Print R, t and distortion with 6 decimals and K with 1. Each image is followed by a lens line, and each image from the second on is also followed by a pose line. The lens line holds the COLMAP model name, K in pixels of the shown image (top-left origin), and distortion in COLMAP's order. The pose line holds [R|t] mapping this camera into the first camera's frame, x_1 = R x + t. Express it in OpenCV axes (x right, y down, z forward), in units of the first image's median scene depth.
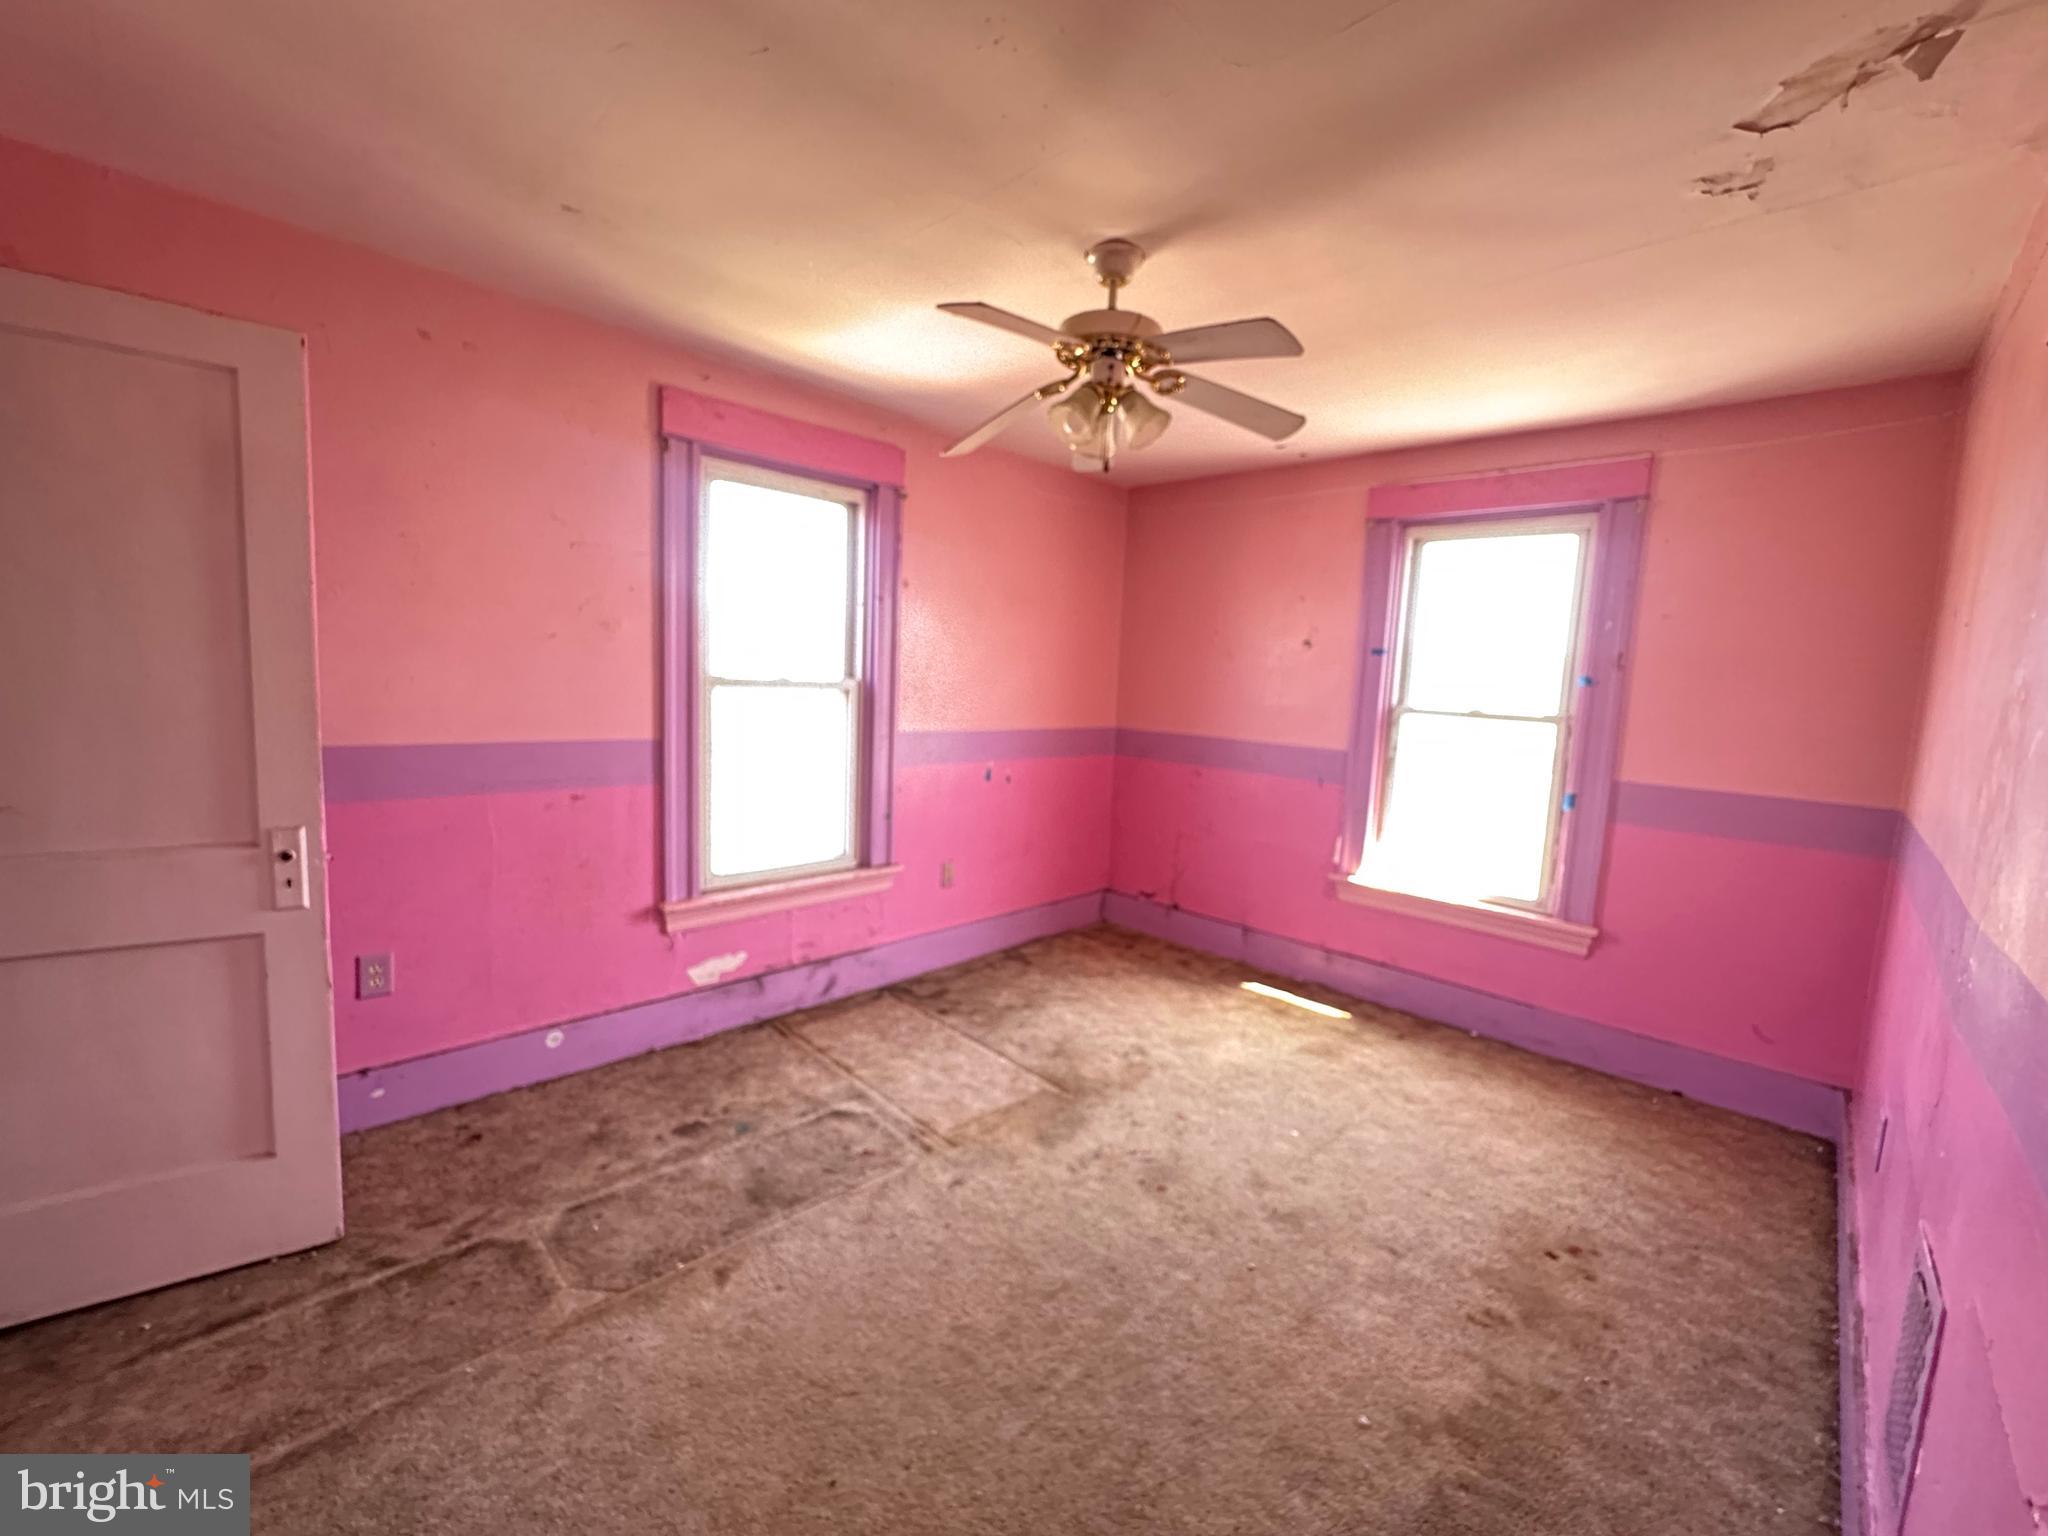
lens RADIAL K [[832.3, 0, 1024.0], [0, 832.3, 768.0], [0, 0, 1]] dist [-0.001995, -0.000135]
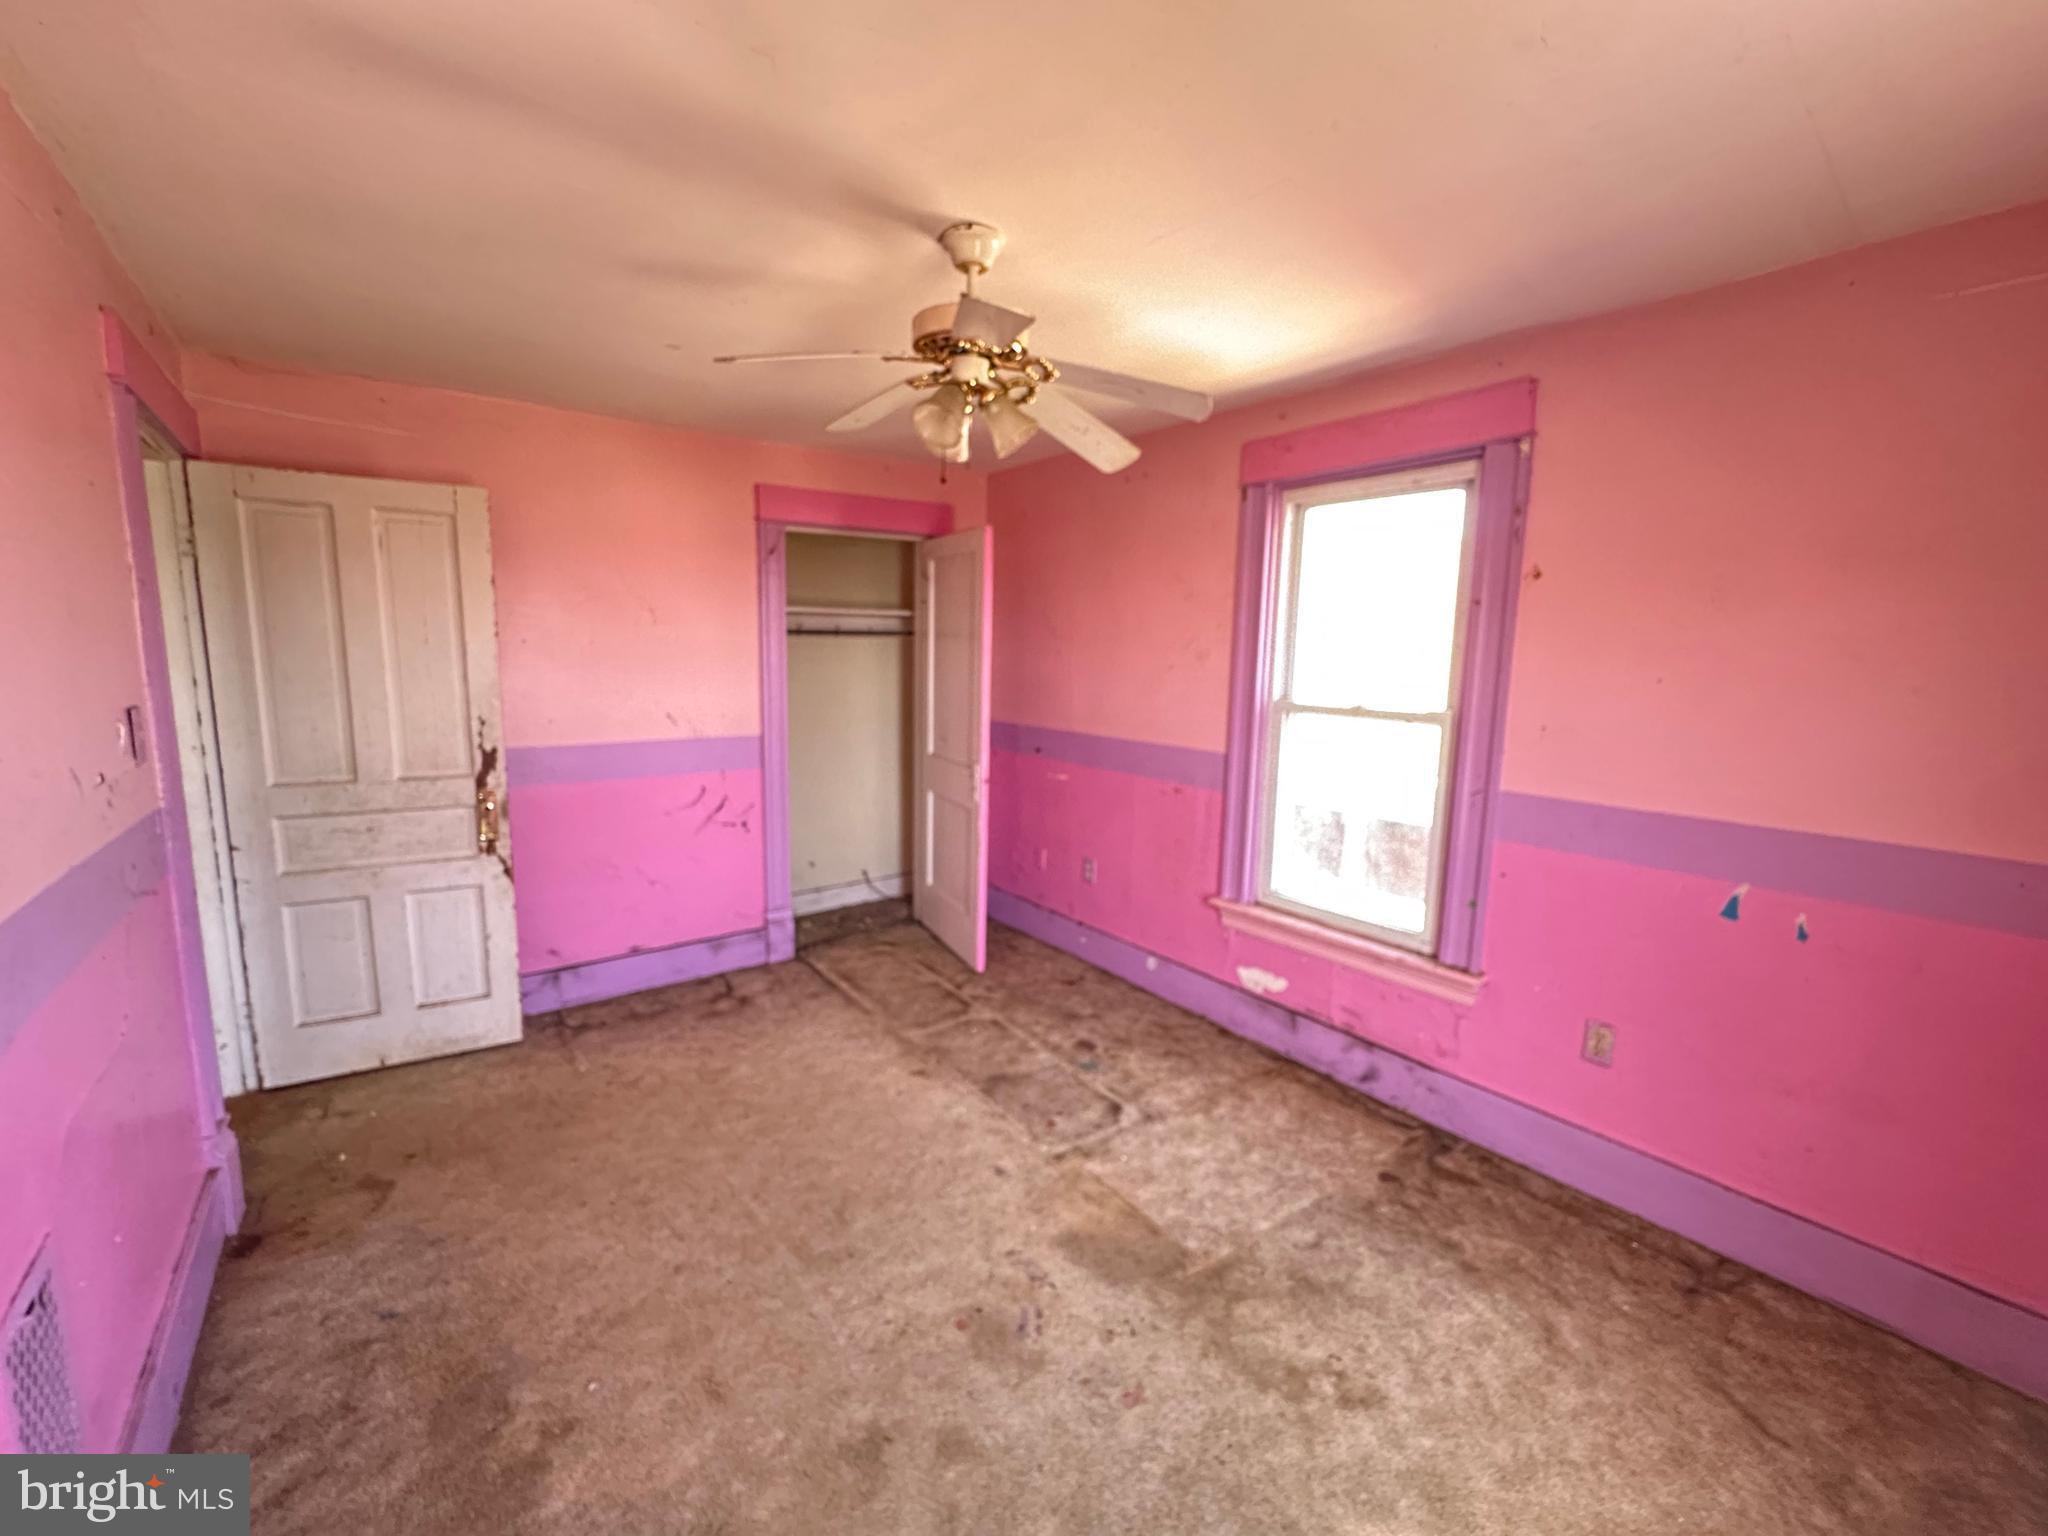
lens RADIAL K [[832.3, 0, 1024.0], [0, 832.3, 768.0], [0, 0, 1]] dist [-0.001995, -0.000135]
pose [[-0.141142, 0.093002, -0.985611, 0.742934], [-0.138411, 0.983946, 0.112666, -0.107088], [0.980266, 0.152321, -0.126003, 0.882932]]
